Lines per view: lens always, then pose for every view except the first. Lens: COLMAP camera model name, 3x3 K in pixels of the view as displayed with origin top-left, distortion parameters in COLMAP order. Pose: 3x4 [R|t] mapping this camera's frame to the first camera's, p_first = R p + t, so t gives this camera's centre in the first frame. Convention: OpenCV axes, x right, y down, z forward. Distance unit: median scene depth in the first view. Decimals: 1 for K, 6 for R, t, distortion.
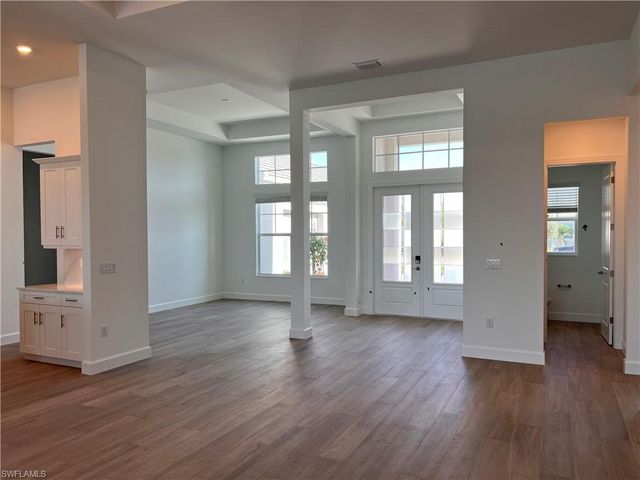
lens RADIAL K [[481.6, 0, 324.3], [0, 481.6, 247.9], [0, 0, 1]] dist [0.039939, -0.043941]
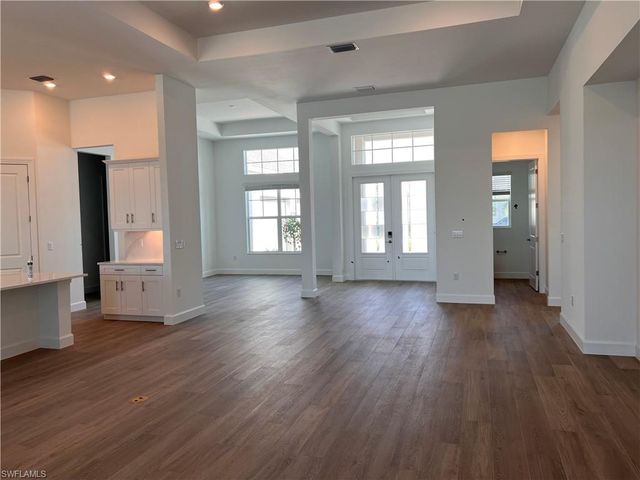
lens RADIAL K [[481.6, 0, 318.1], [0, 481.6, 237.3], [0, 0, 1]] dist [0.039939, -0.043941]
pose [[0.991918, -0.027738, 0.123814, -0.192575], [0.025962, 0.999536, 0.015934, 0.008708], [-0.124199, -0.012590, 0.992177, -0.284359]]
